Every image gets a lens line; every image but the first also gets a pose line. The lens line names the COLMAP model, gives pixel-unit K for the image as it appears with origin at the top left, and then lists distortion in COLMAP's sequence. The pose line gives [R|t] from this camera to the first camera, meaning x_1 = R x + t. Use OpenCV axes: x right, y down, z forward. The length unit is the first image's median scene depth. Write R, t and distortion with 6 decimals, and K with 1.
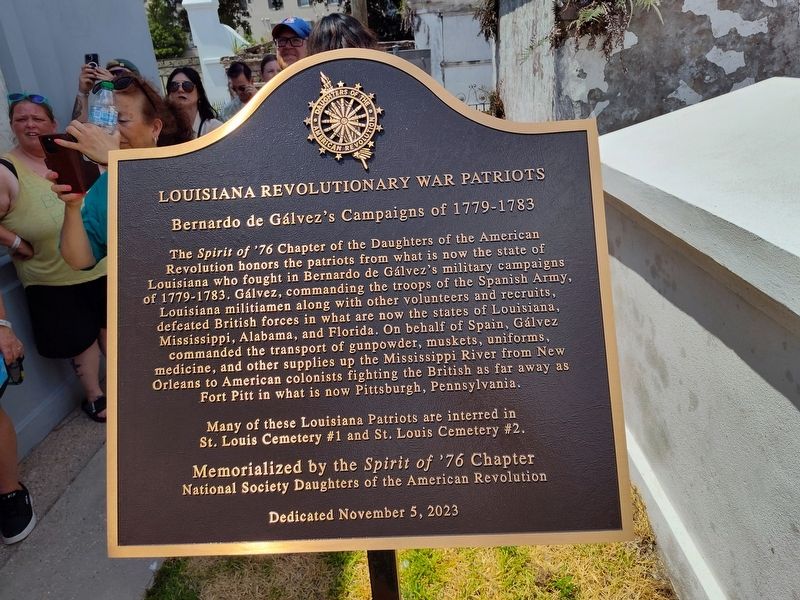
lens RADIAL K [[537.0, 0, 400.7], [0, 537.0, 292.7], [0, 0, 1]] dist [0.004083, -0.004916]
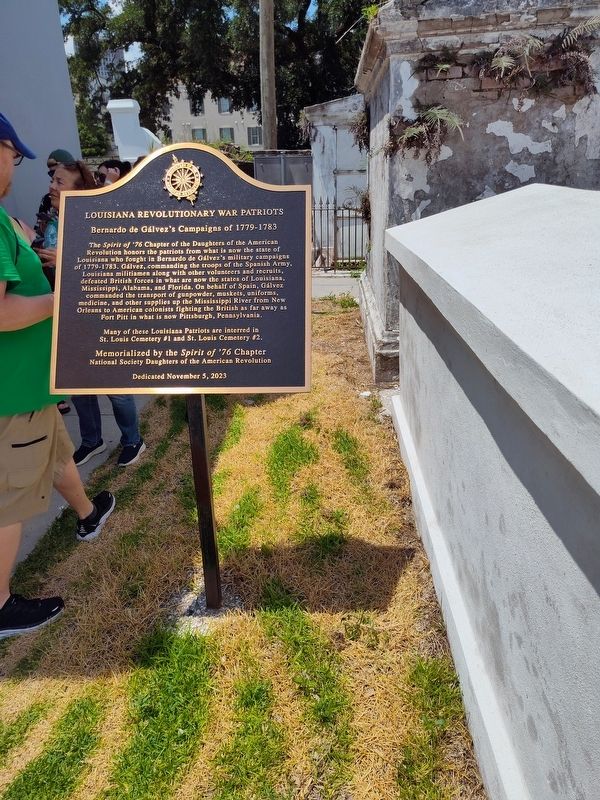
lens RADIAL K [[537.0, 0, 298.9], [0, 537.0, 407.0], [0, 0, 1]] dist [0.004083, -0.004916]
pose [[0.998402, 0.053099, -0.019332, 0.394262], [-0.052987, 0.998575, 0.006275, 0.461498], [0.019638, -0.005240, 0.999793, -0.926575]]
